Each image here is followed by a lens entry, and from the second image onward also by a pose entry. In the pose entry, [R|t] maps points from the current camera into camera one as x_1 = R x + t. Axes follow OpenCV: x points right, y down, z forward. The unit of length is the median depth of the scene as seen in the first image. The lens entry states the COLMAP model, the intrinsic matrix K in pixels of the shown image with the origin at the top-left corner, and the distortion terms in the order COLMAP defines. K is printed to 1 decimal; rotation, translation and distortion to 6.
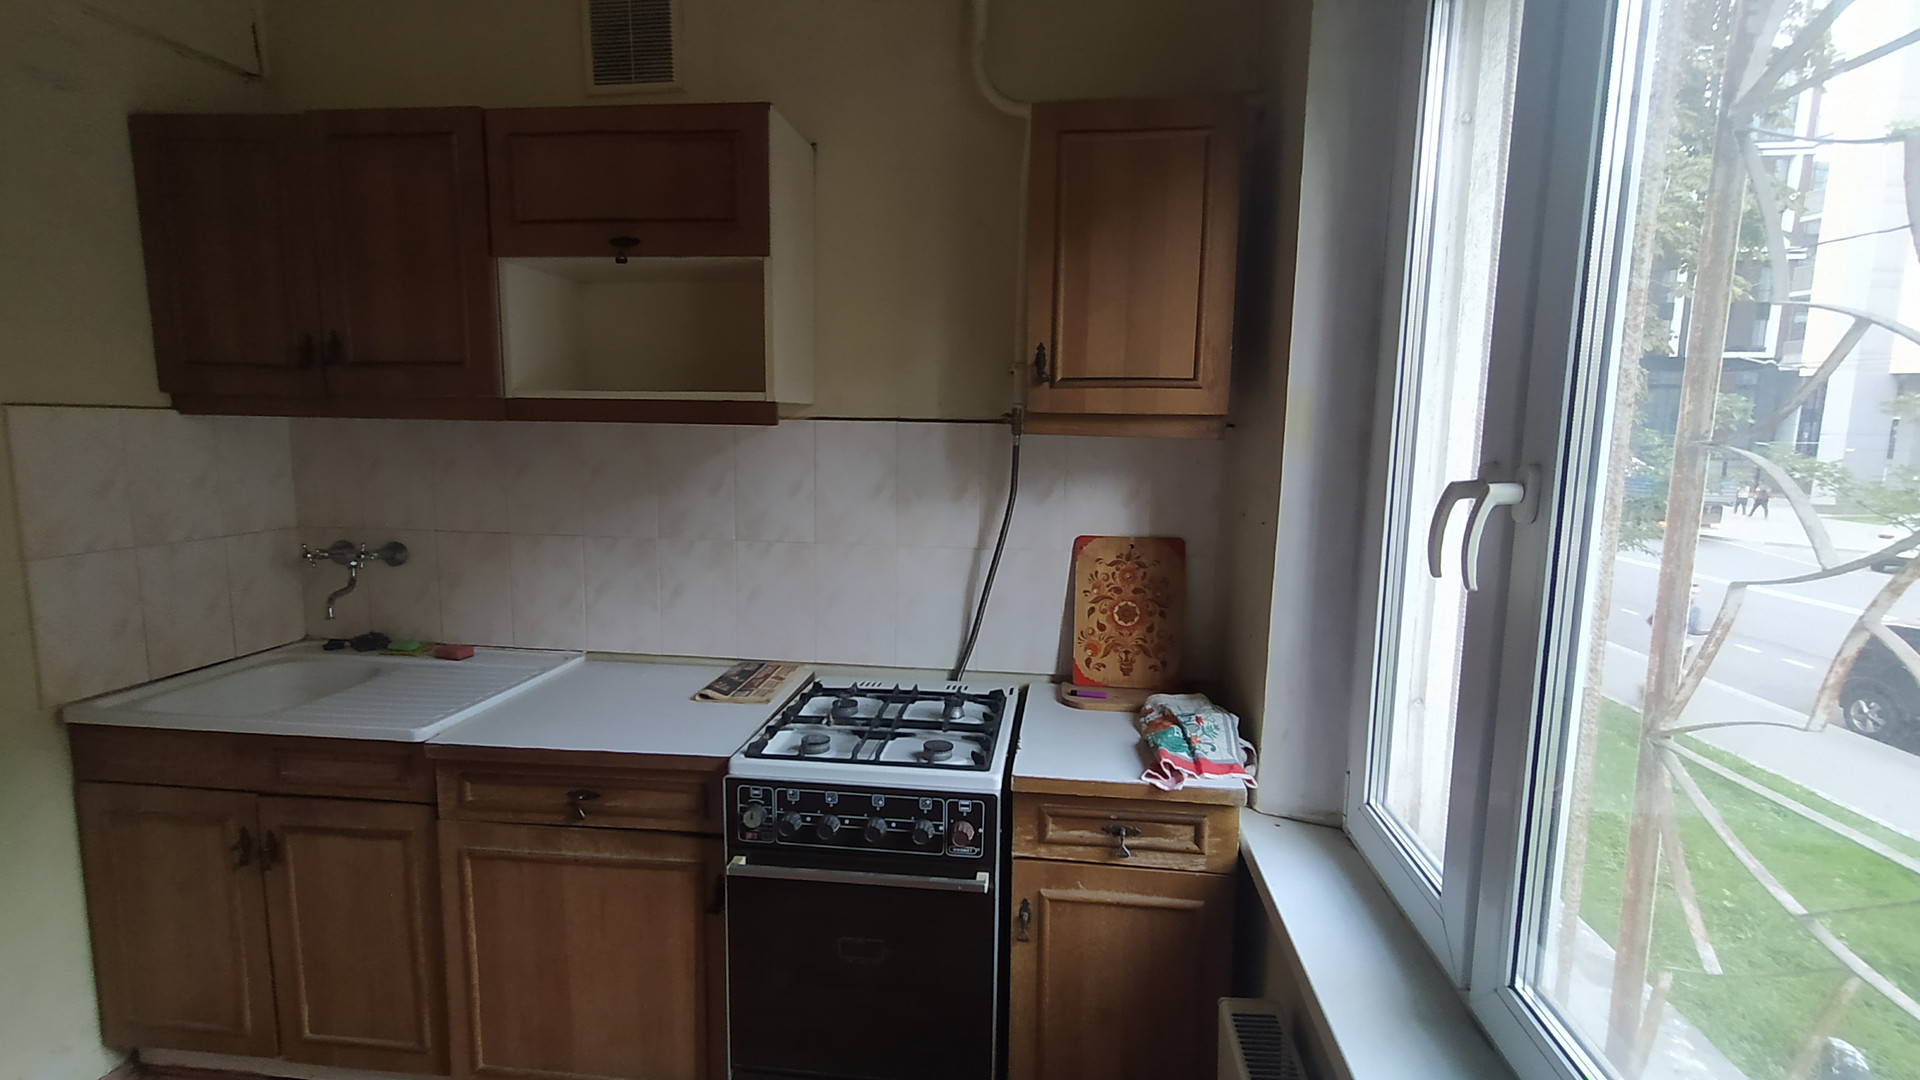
lens RADIAL K [[880.0, 0, 960.8], [0, 880.0, 549.0], [0, 0, 1]] dist [0.001988, 0.002433]
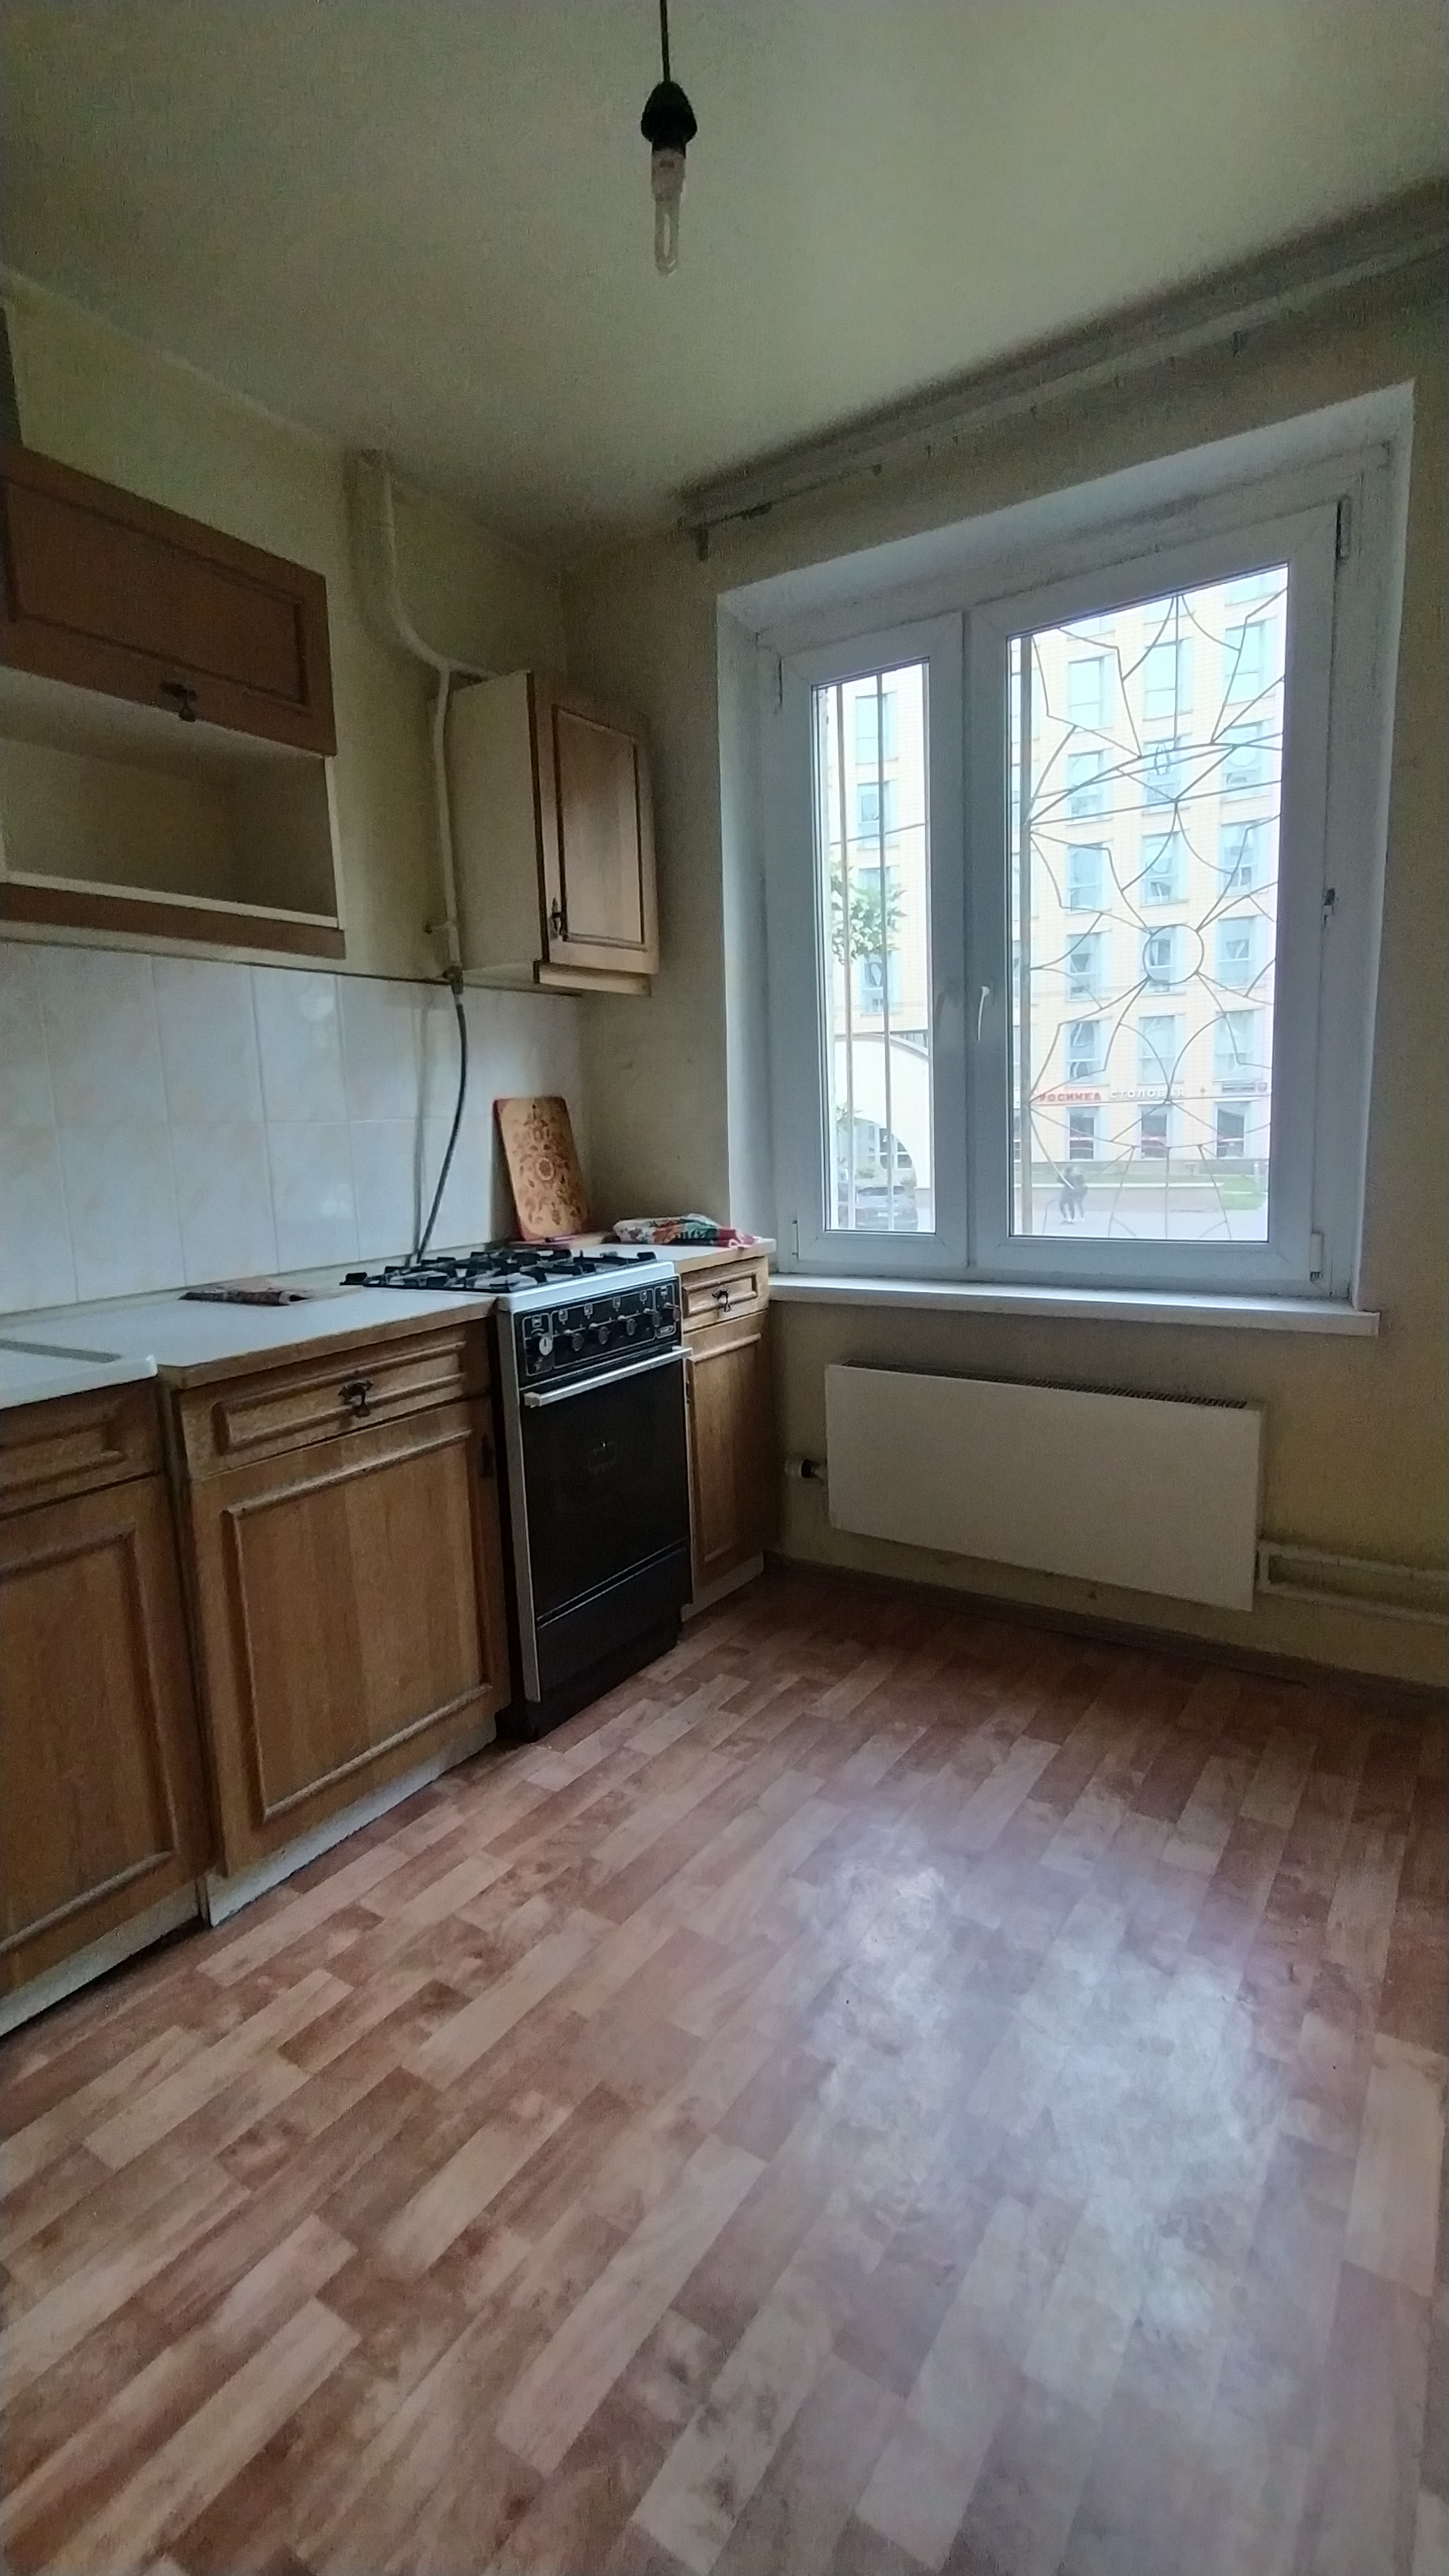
lens RADIAL K [[1180.7, 0, 722.5], [0, 1180.7, 1297.7], [0, 0, 1]] dist [0.001988, 0.002433]
pose [[0.447226, -0.167720, 0.878555, -1.143195], [0.165278, 0.980842, 0.103113, 0.130410], [-0.879018, 0.099090, 0.466379, 0.172622]]
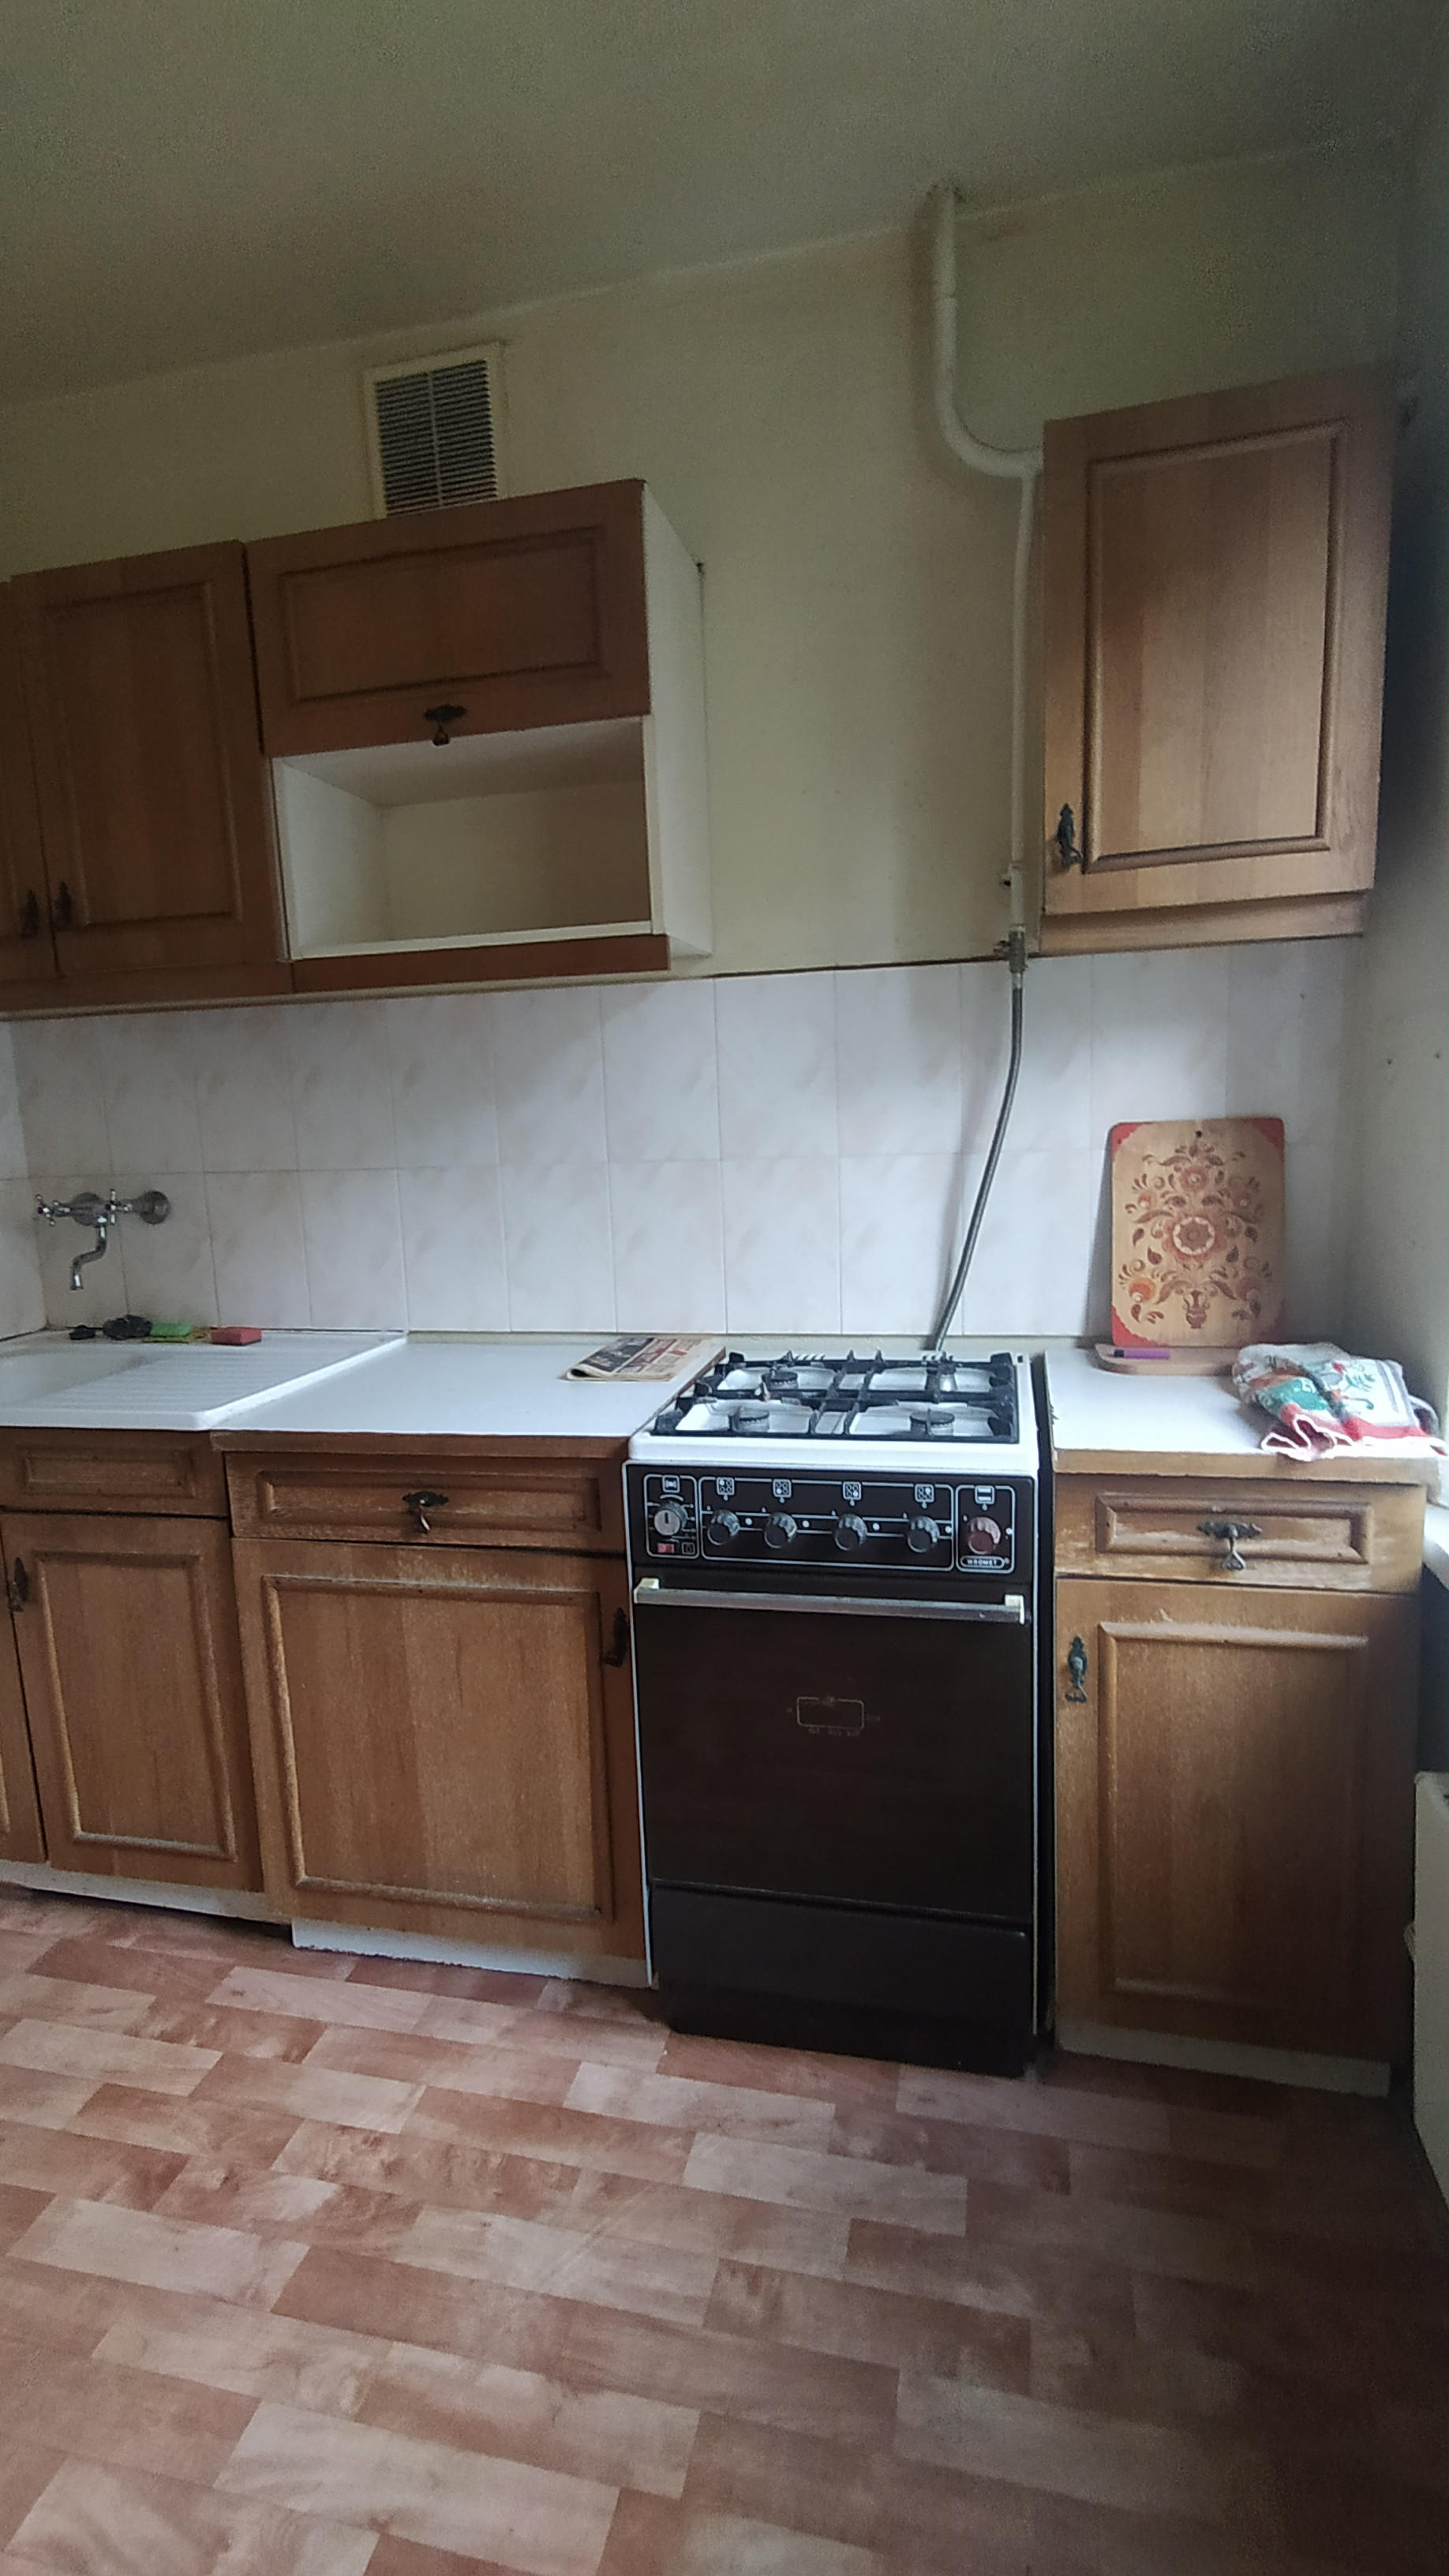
lens RADIAL K [[1180.7, 0, 727.0], [0, 1180.7, 1303.7], [0, 0, 1]] dist [0.001988, 0.002433]
pose [[0.993086, -0.035099, -0.112020, -0.071490], [0.037938, 0.999008, 0.023317, 0.102720], [0.111091, -0.027406, 0.993432, 0.084400]]
